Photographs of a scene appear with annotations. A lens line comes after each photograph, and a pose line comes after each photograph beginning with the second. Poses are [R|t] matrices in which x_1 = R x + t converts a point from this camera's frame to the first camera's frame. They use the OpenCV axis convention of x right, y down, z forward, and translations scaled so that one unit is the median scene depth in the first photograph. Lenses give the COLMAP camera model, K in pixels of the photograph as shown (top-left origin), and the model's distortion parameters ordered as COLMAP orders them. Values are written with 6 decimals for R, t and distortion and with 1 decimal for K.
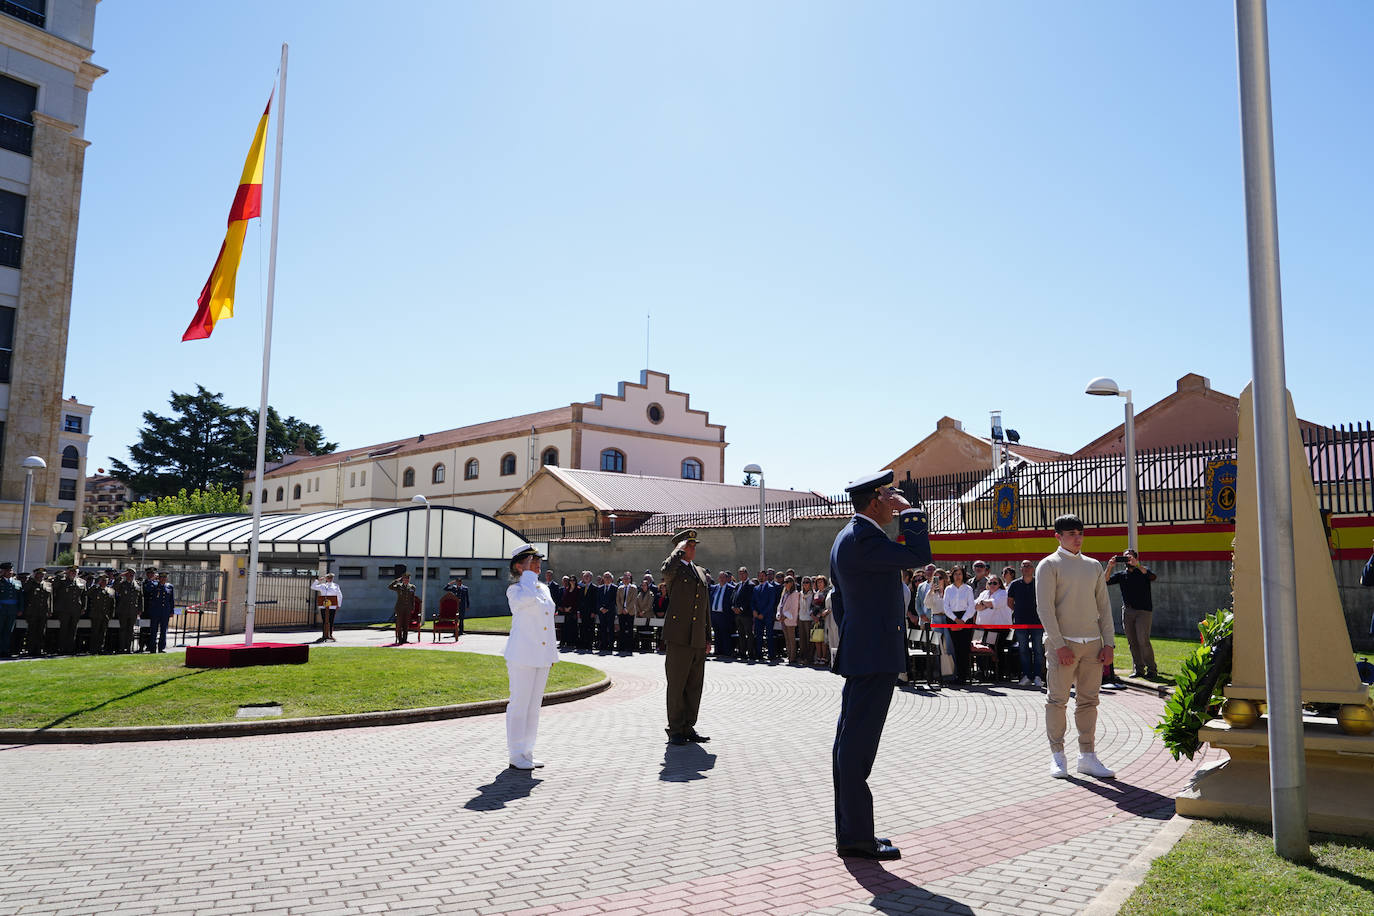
lens RADIAL K [[942.7, 0, 685.2], [0, 942.7, 455.5], [0, 0, 1]] dist [-0.014700, 0.015793]
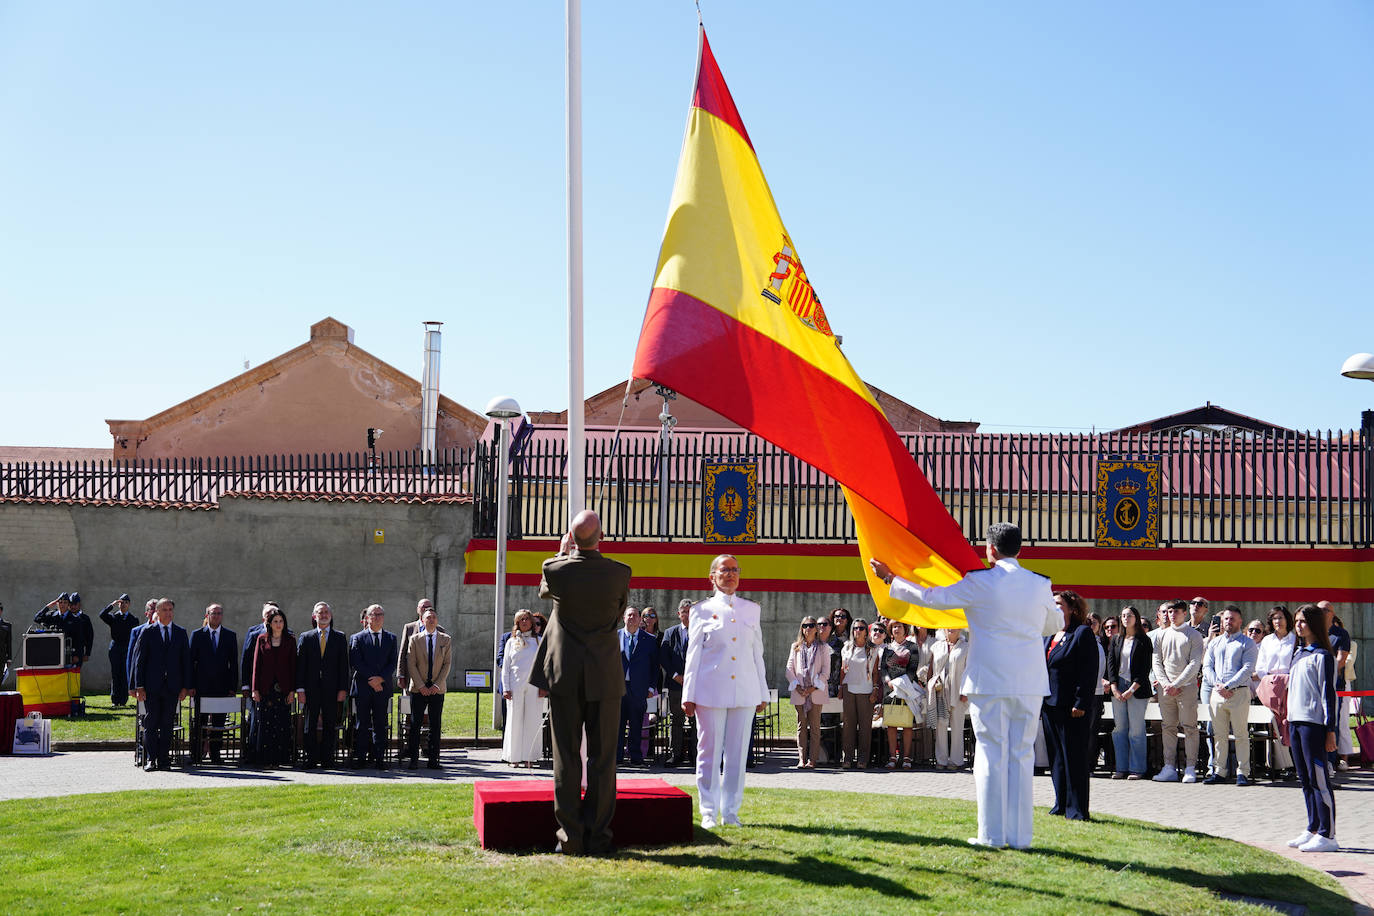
lens RADIAL K [[1672.8, 0, 691.7], [0, 1672.8, 452.2], [0, 0, 1]] dist [-0.061571, 0.000000]
pose [[0.686097, 0.069589, 0.724175, -0.419087], [-0.101265, 0.994859, 0.000340, 0.021705], [-0.720428, -0.073567, 0.689617, 0.244726]]
